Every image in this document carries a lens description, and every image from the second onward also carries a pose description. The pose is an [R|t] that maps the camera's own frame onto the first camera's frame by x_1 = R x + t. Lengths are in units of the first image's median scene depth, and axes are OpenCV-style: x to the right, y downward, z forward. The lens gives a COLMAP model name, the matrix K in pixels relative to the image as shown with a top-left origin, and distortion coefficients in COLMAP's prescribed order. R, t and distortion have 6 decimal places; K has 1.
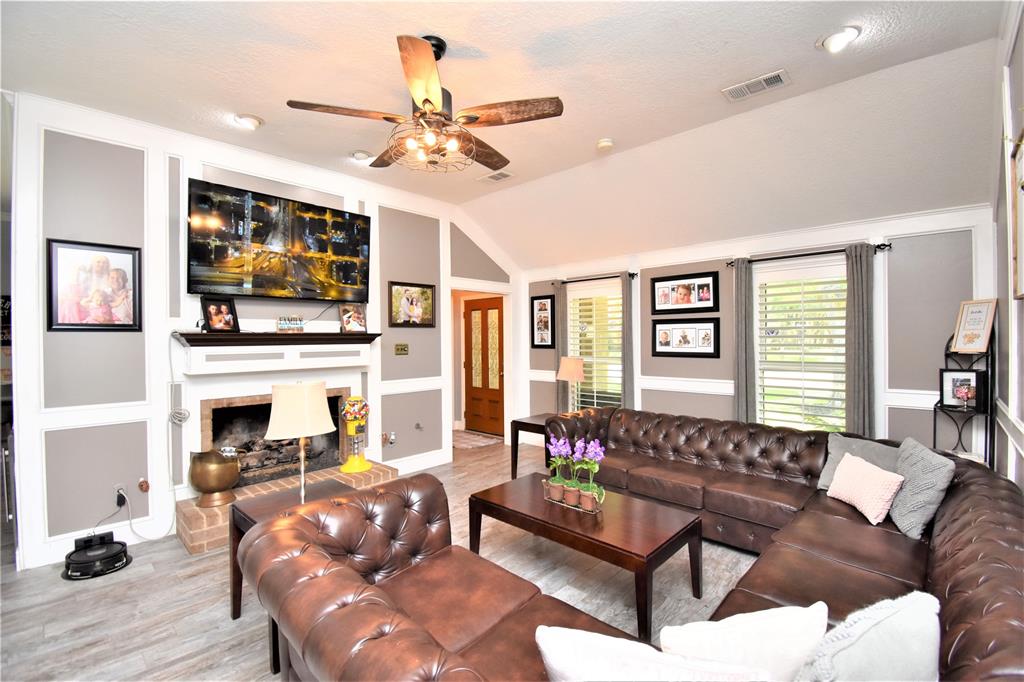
lens RADIAL K [[452.2, 0, 512.0], [0, 452.2, 341.0], [0, 0, 1]] dist [0.022403, -0.025547]
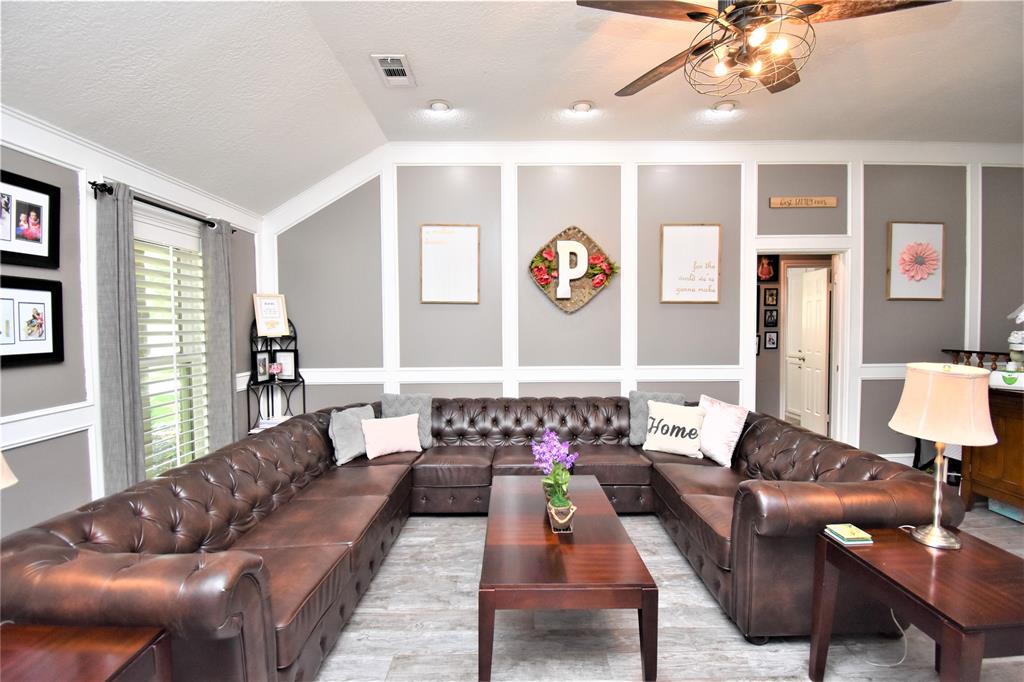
lens RADIAL K [[445.1, 0, 512.0], [0, 445.1, 341.0], [0, 0, 1]] dist [0.014532, -0.024456]
pose [[-0.691686, -0.017685, 0.721982, -0.235165], [0.008688, 0.999424, 0.032804, 0.002382], [-0.722146, 0.028963, -0.691134, 0.968135]]
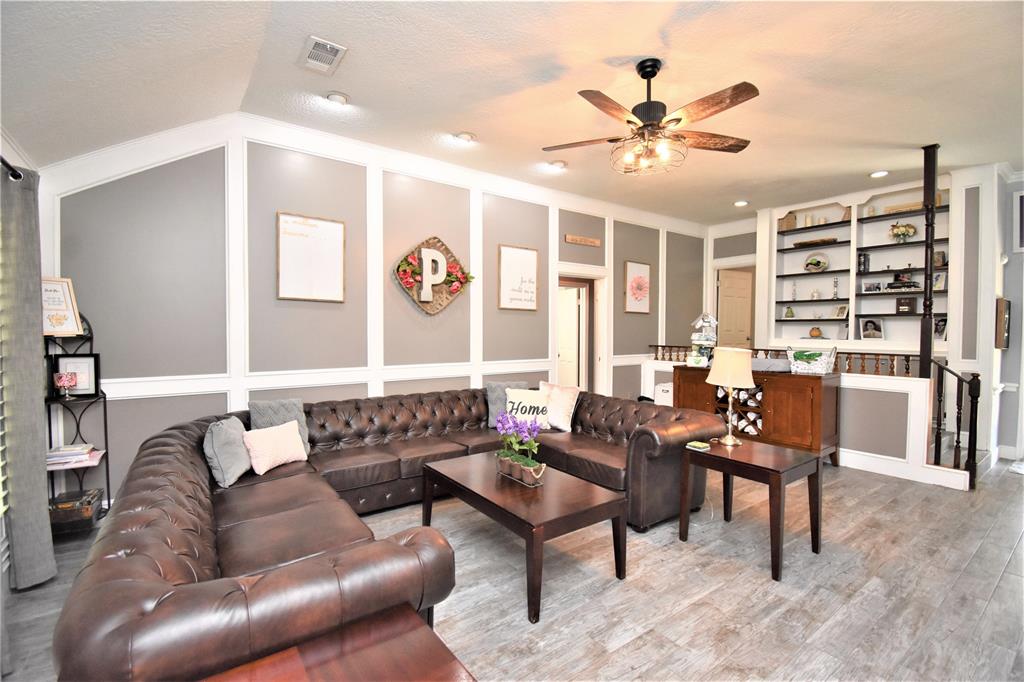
lens RADIAL K [[452.2, 0, 512.0], [0, 452.2, 341.0], [0, 0, 1]] dist [0.022403, -0.025547]
pose [[-0.983487, -0.007887, 0.180808, -0.023704], [-0.003203, 0.999652, 0.026184, 0.006763], [-0.180952, 0.025172, -0.983170, 1.210658]]
